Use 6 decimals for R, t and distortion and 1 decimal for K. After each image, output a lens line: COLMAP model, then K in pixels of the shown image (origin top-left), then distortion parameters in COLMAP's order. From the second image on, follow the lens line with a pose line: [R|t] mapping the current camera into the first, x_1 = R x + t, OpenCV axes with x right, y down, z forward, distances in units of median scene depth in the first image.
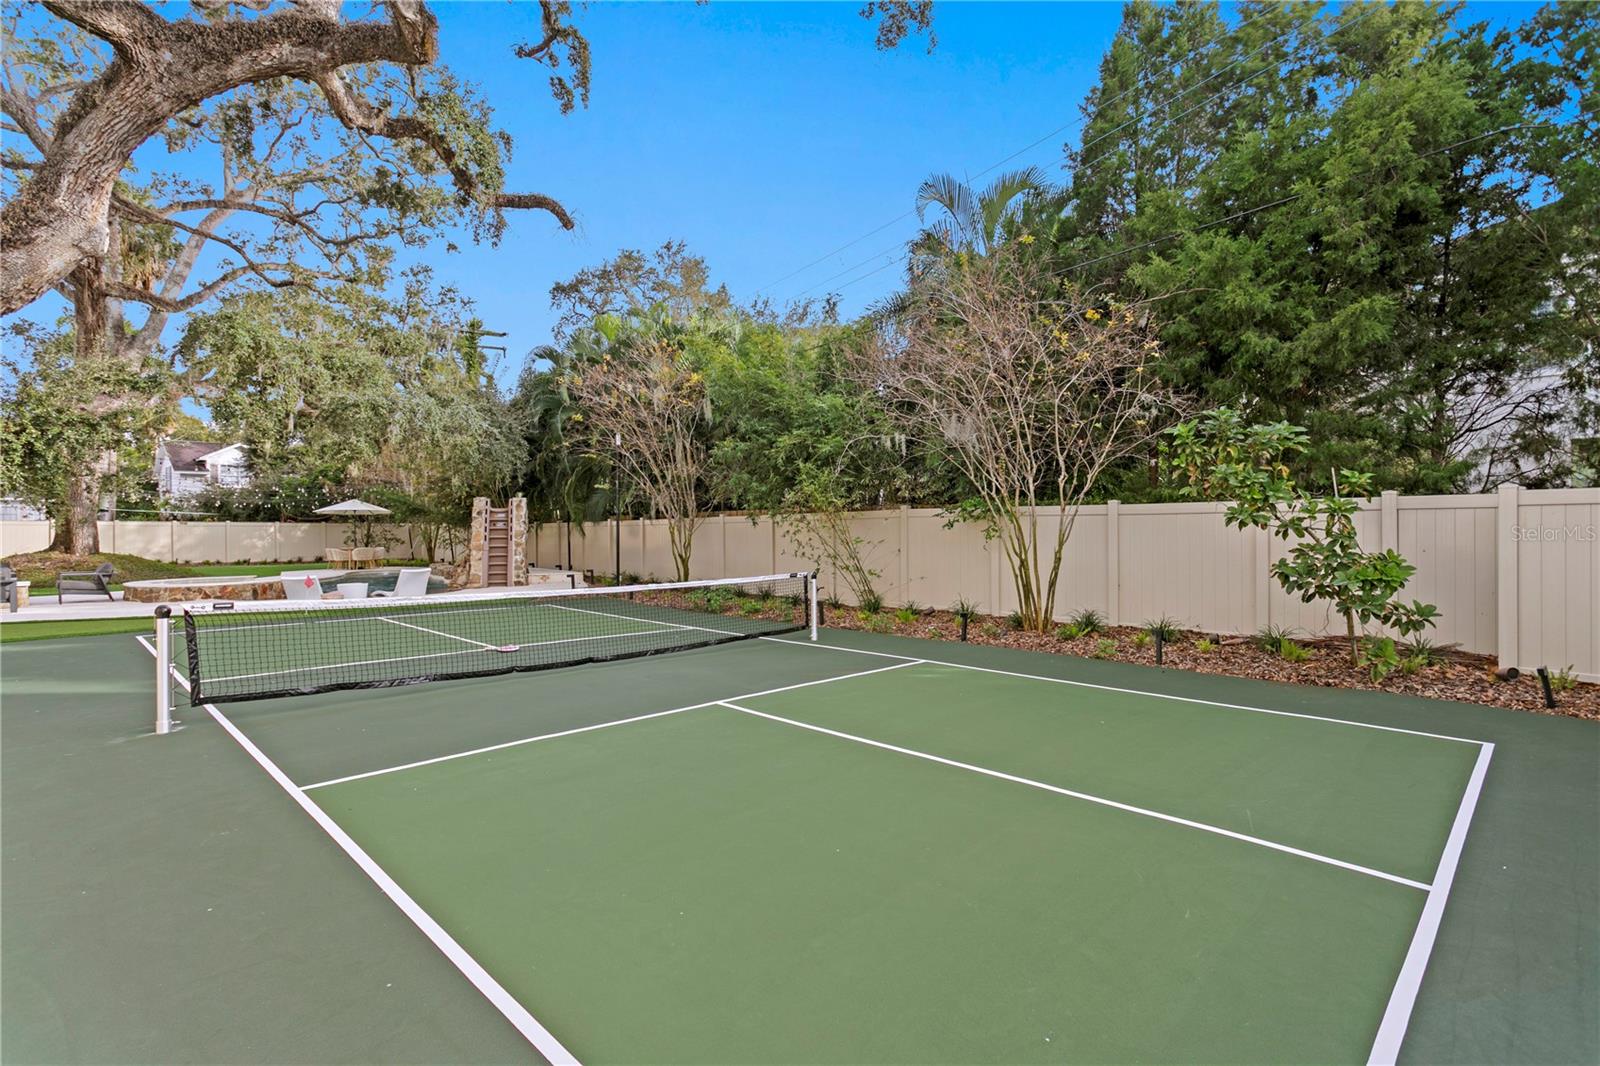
lens RADIAL K [[755.2, 0, 800.0], [0, 755.2, 533.0], [0, 0, 1]] dist [0.002720, 0.000371]
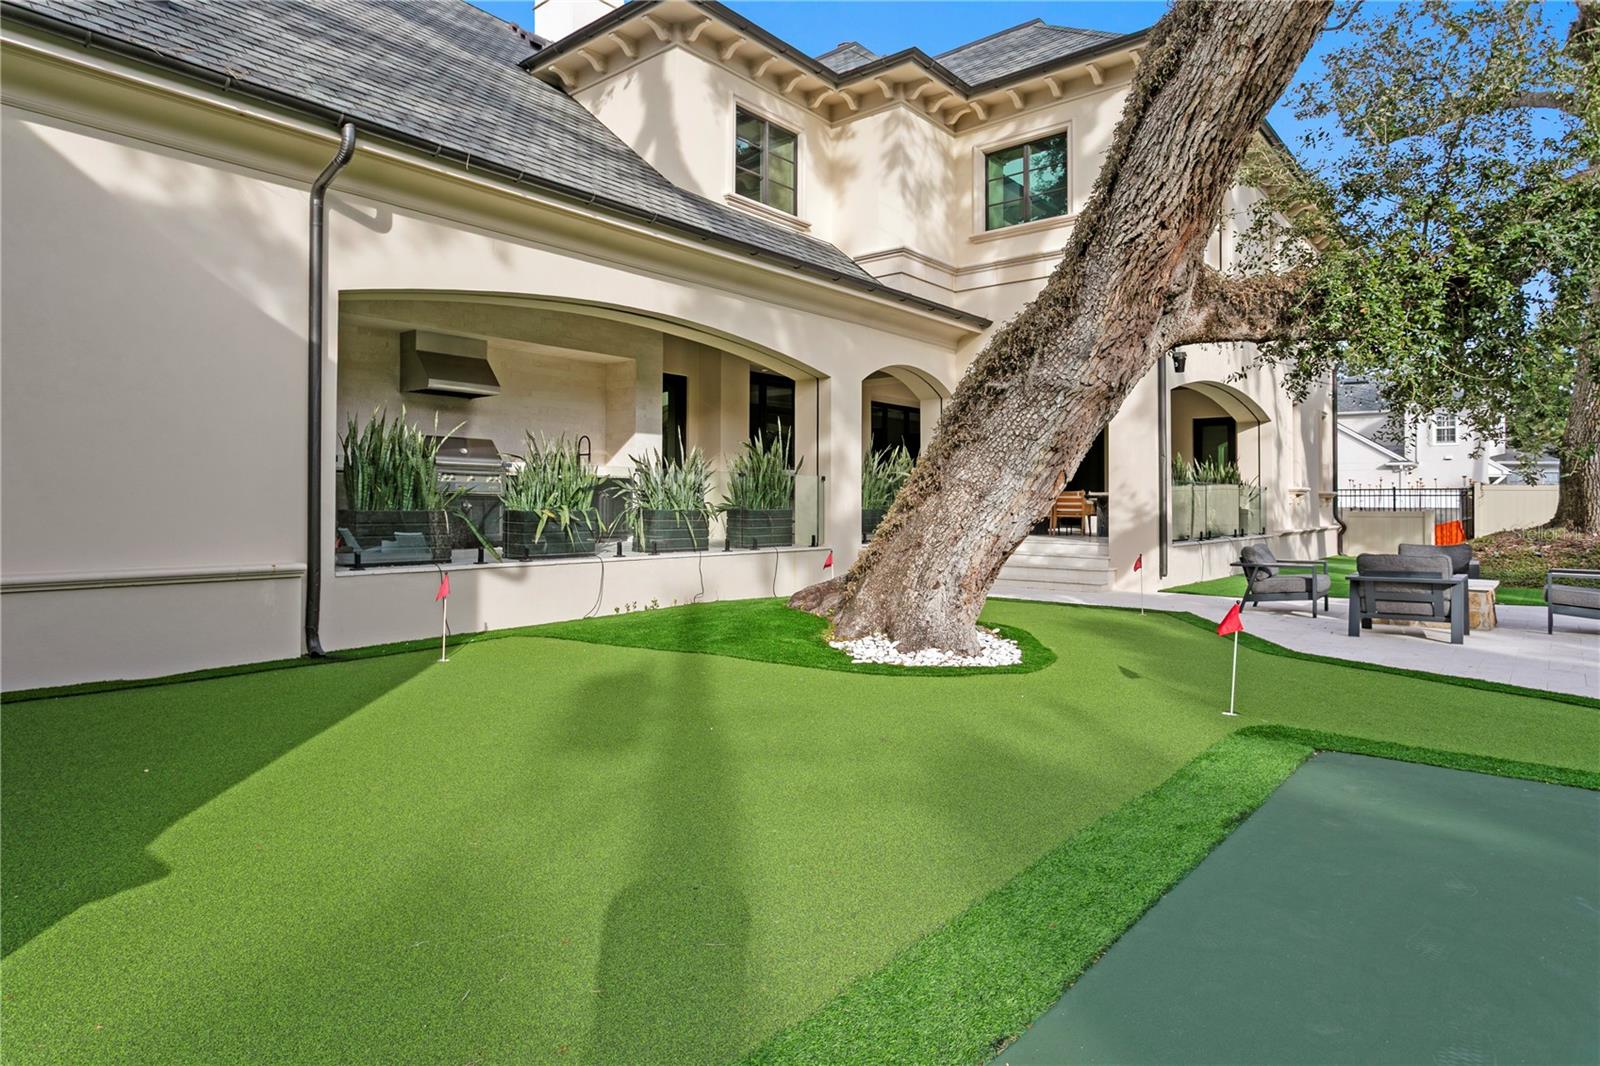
lens RADIAL K [[901.4, 0, 739.2], [0, 901.4, 499.4], [0, 0, 1]] dist [0.001206, 0.001194]
pose [[0.040102, 0.002028, -0.999194, -0.374662], [-0.009308, 0.999955, 0.001656, 0.008855], [0.999152, 0.009234, 0.040119, 0.411447]]
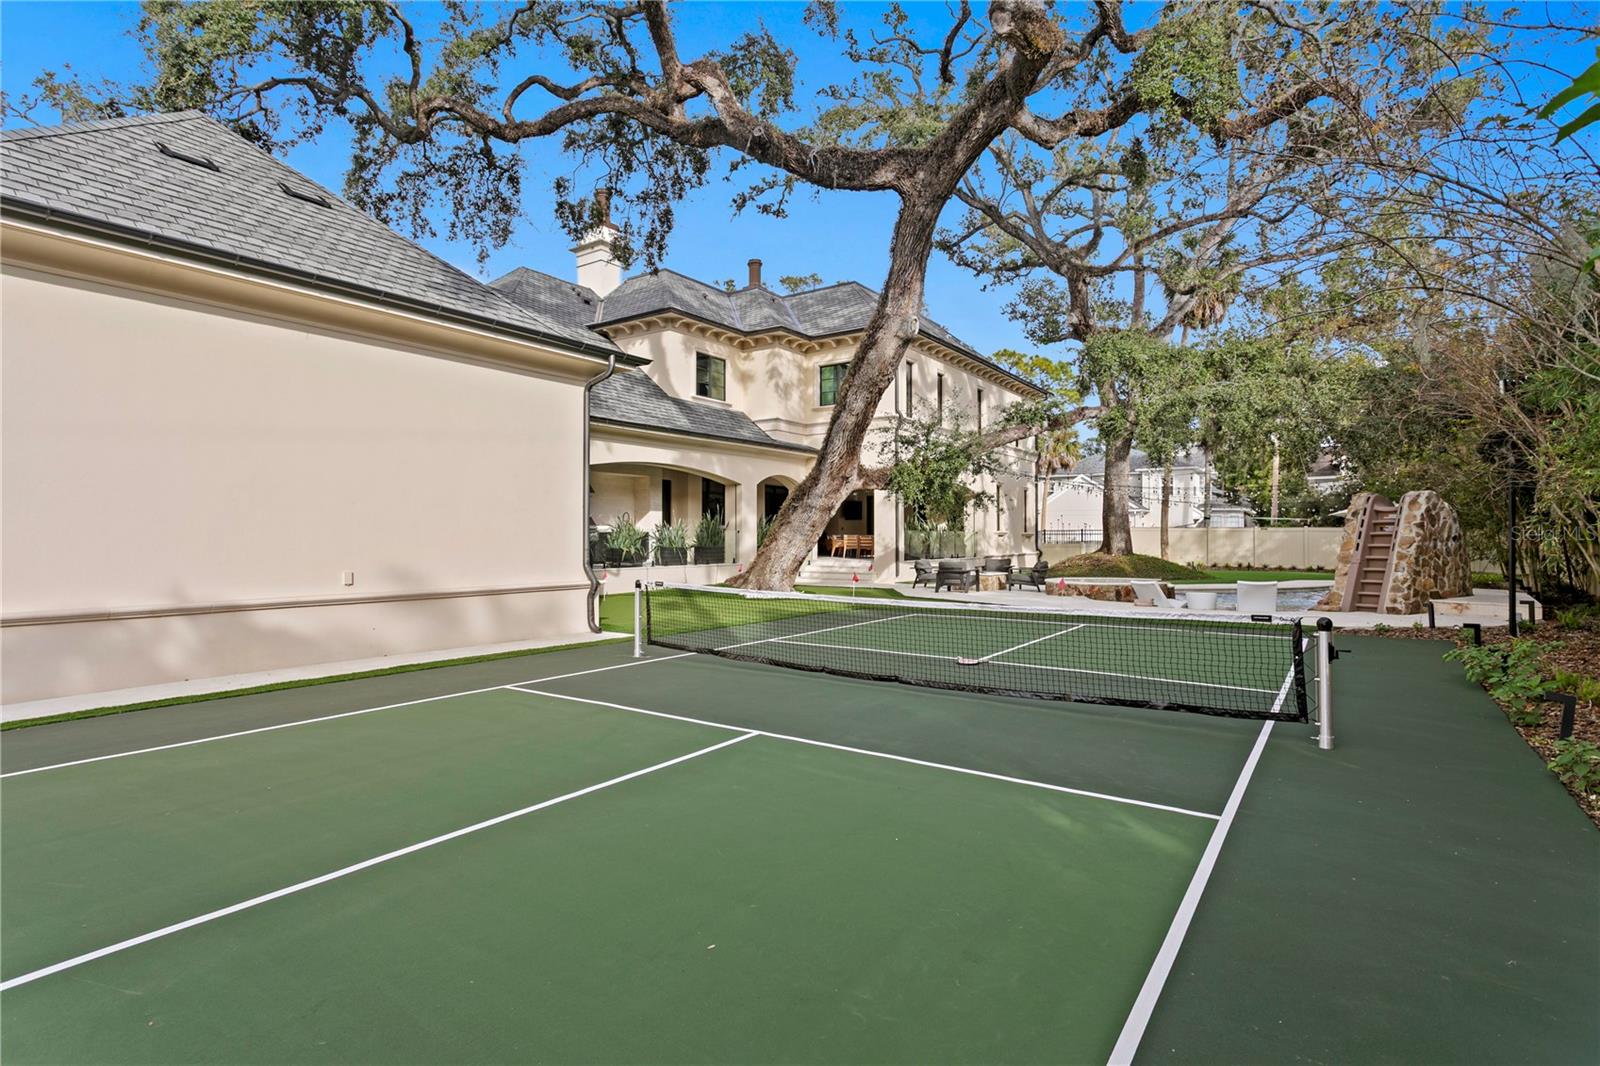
lens RADIAL K [[805.1, 0, 780.3], [0, 805.1, 535.9], [0, 0, 1]] dist [0.000896, 0.000664]
pose [[0.175810, 0.002507, -0.984421, 0.318619], [-0.004428, 0.999989, 0.001755, -0.003534], [0.984414, 0.004050, 0.175819, 0.330857]]
